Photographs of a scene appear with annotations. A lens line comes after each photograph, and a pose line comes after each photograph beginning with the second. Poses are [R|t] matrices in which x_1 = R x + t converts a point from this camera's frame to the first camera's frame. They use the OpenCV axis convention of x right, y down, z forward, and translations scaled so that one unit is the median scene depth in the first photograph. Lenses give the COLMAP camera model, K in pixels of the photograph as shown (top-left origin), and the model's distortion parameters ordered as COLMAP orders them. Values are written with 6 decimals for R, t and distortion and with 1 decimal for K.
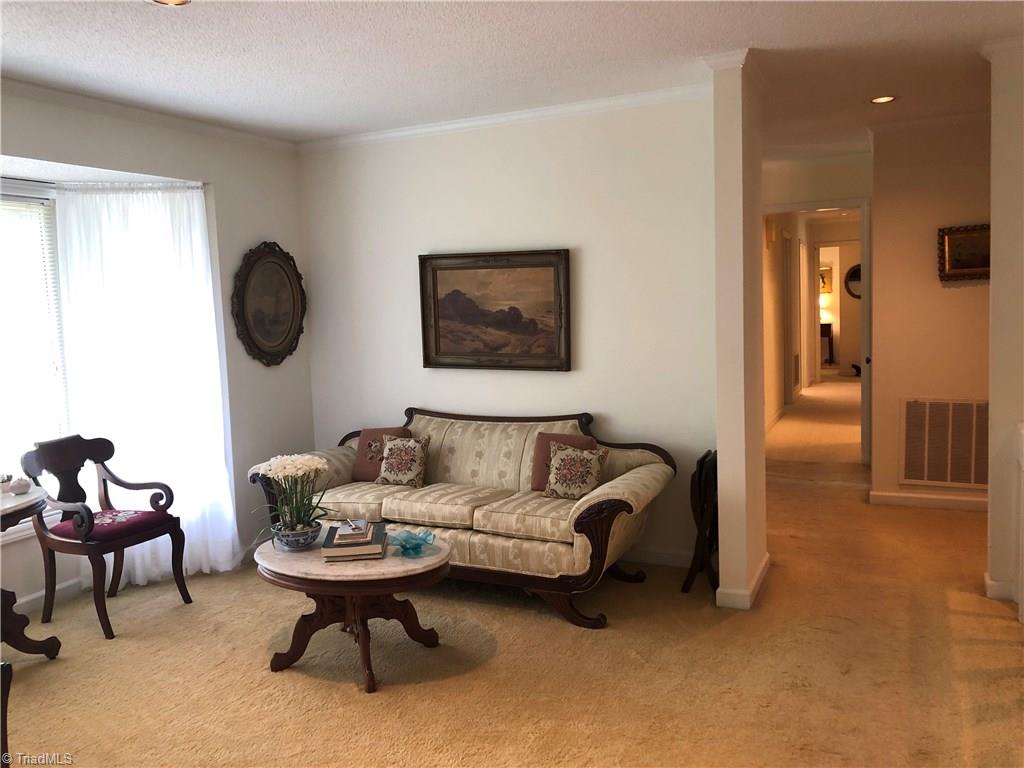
lens RADIAL K [[836.6, 0, 506.5], [0, 836.6, 378.4], [0, 0, 1]] dist [0.078484, -0.122912]
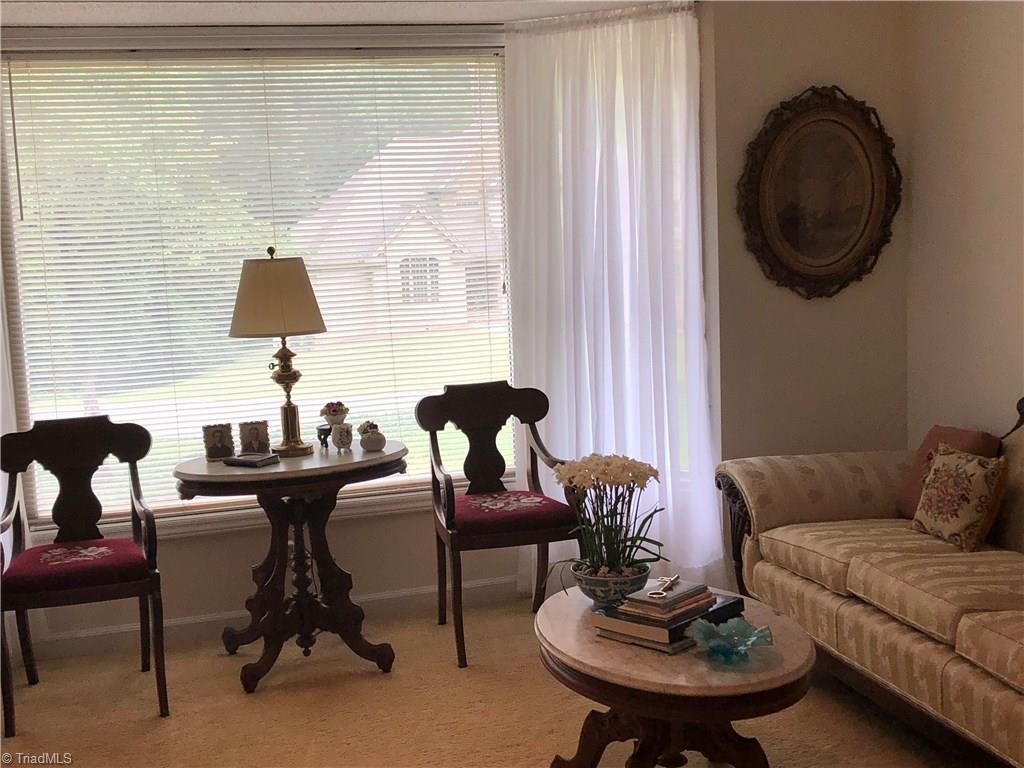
lens RADIAL K [[1406.2, 0, 512.0], [0, 1406.2, 384.0], [0, 0, 1]] dist [-0.022304, -0.050268]
pose [[0.646723, 0.112082, -0.754445, 0.379040], [-0.056880, 0.993477, 0.098835, -0.046057], [0.760601, -0.021006, 0.648880, 0.228915]]
